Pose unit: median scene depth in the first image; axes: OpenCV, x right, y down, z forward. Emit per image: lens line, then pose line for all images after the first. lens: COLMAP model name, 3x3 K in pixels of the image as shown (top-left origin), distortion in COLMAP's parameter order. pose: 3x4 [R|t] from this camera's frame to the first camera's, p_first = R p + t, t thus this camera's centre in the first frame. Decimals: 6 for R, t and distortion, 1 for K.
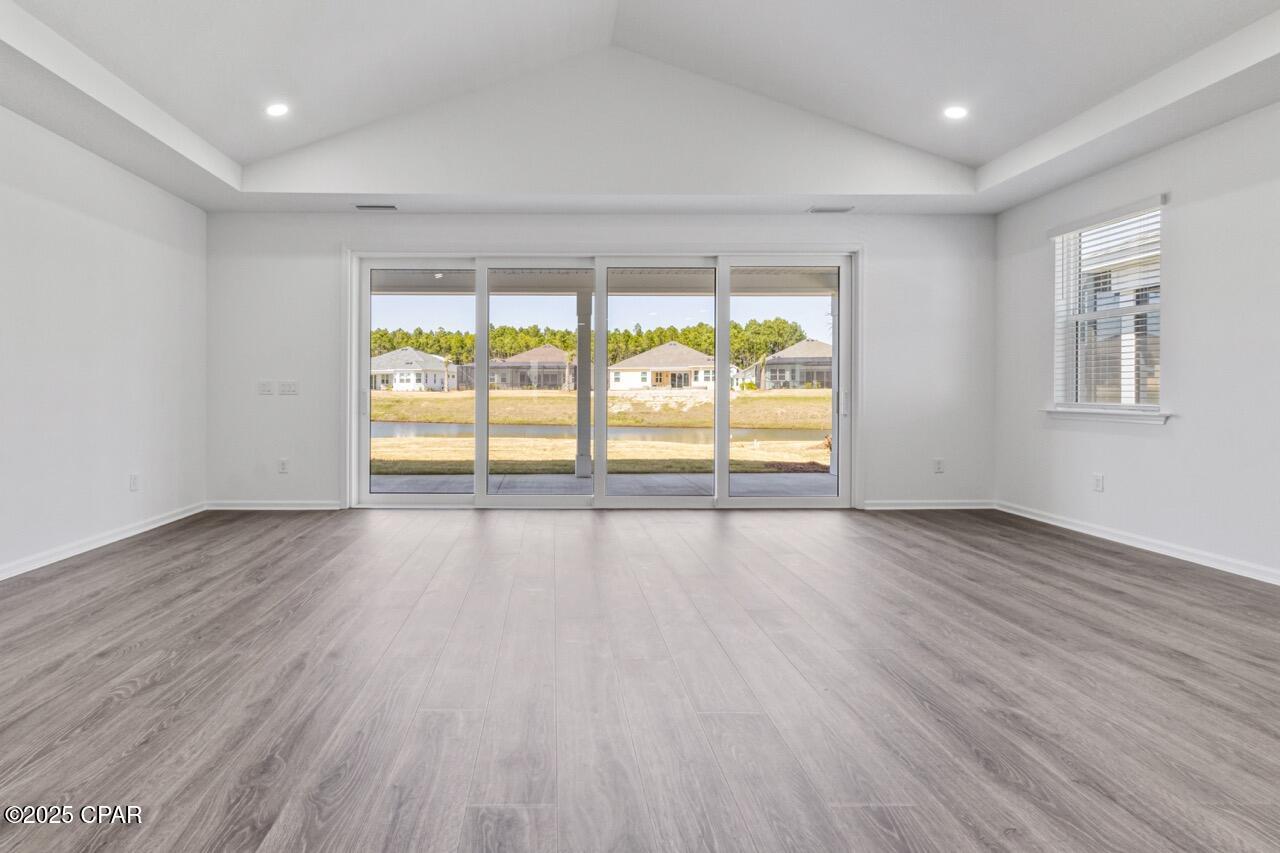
lens RADIAL K [[622.8, 0, 558.1], [0, 622.8, 396.4], [0, 0, 1]] dist [0.003075, -0.001946]
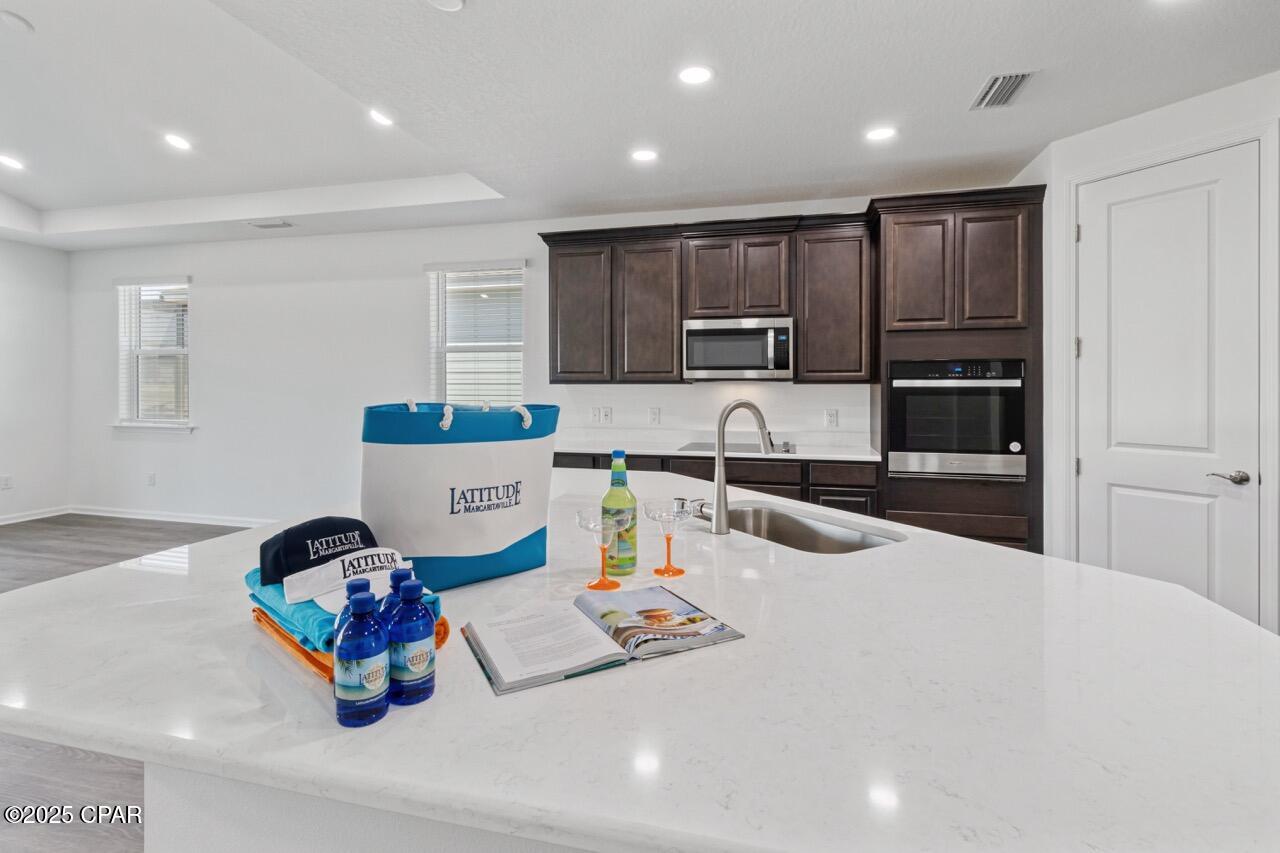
lens RADIAL K [[600.7, 0, 643.2], [0, 600.7, 395.8], [0, 0, 1]] dist [0.000617, 0.000607]
pose [[0.251140, -0.010435, 0.967895, -0.086665], [0.002765, 0.999946, 0.010063, -0.038490], [-0.967947, 0.000149, 0.251155, -0.265585]]
